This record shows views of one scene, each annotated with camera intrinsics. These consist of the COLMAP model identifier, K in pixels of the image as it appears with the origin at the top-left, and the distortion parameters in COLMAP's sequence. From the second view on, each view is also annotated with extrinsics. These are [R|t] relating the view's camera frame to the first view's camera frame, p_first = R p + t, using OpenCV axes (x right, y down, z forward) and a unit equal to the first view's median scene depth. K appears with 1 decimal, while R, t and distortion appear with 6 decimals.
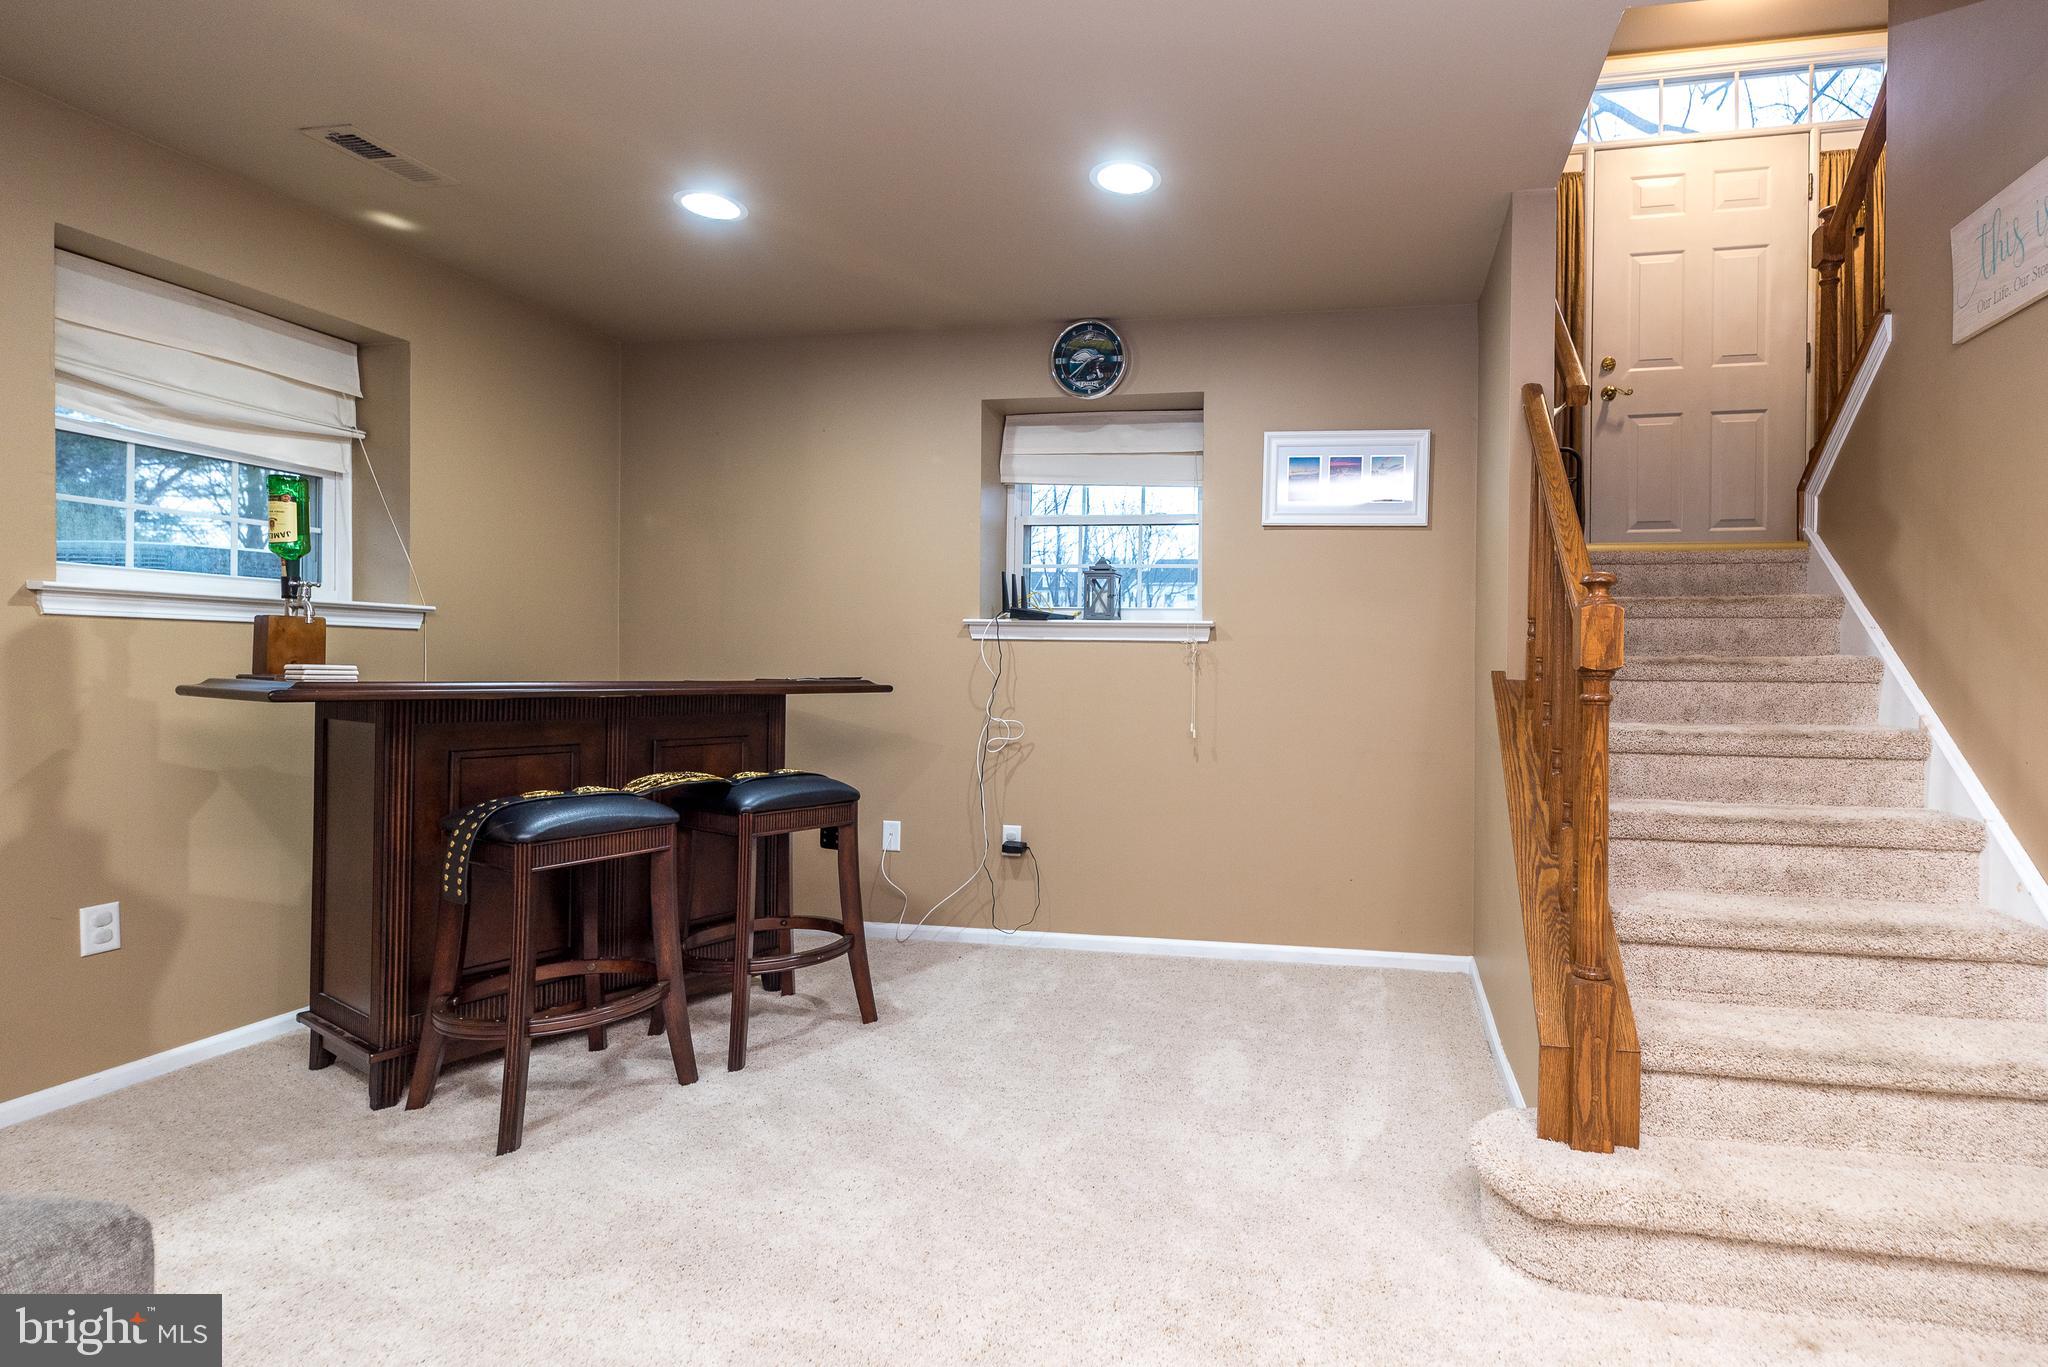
lens RADIAL K [[1062.1, 0, 1026.2], [0, 1062.1, 676.1], [0, 0, 1]] dist [0.000617, 0.000107]
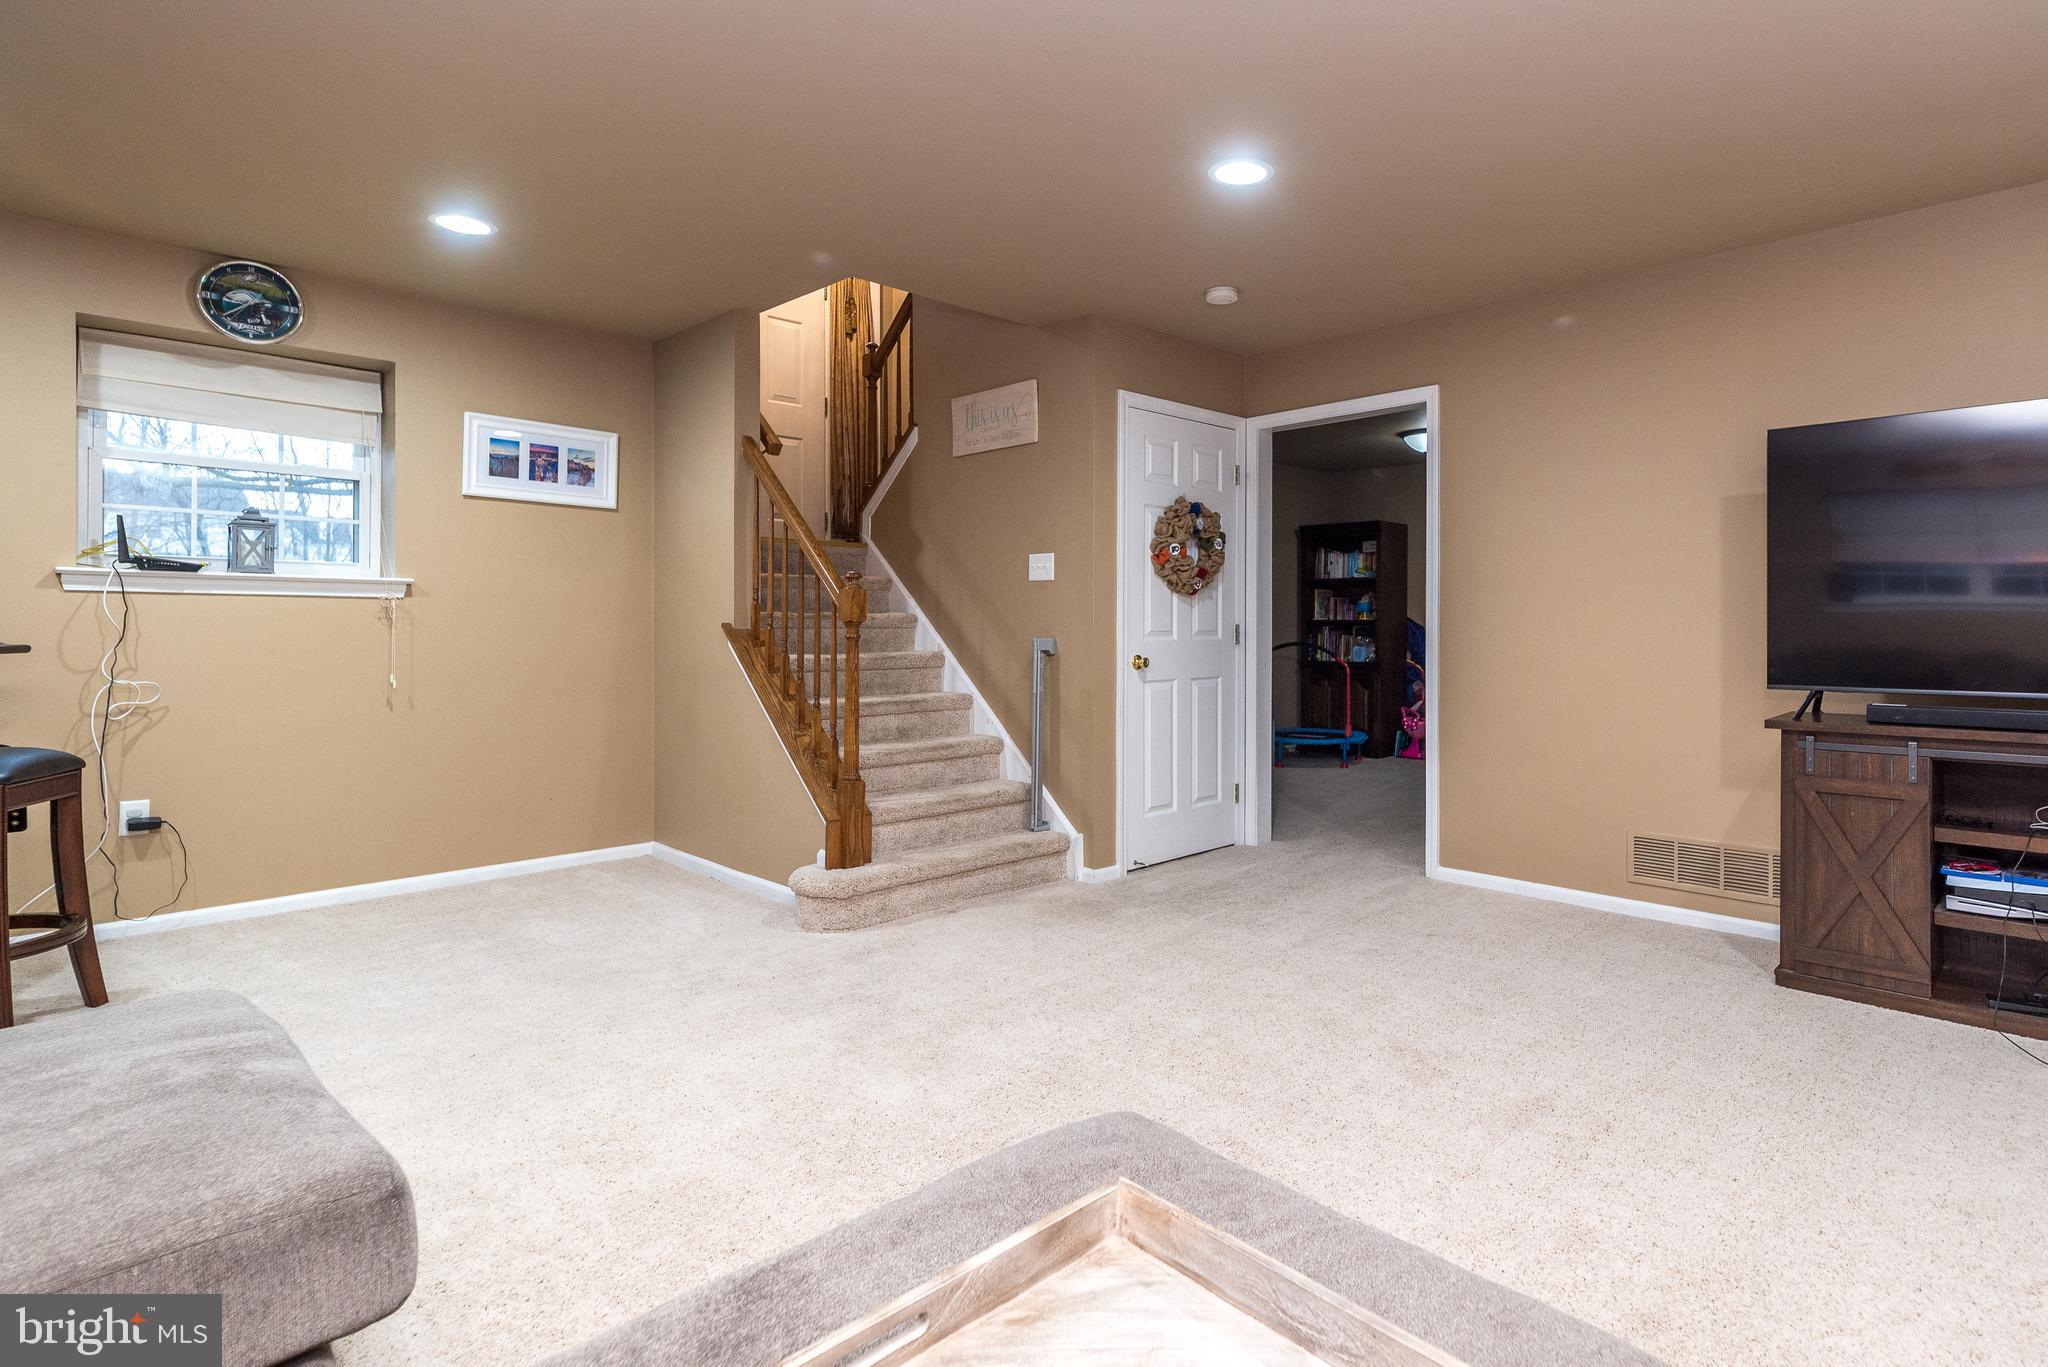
lens RADIAL K [[1062.1, 0, 1026.2], [0, 1062.1, 676.1], [0, 0, 1]] dist [0.000617, 0.000107]
pose [[0.633089, -0.045693, 0.772730, -0.259636], [0.011005, 0.998687, 0.050038, -0.000401], [-0.774001, -0.023174, 0.632760, -0.162733]]
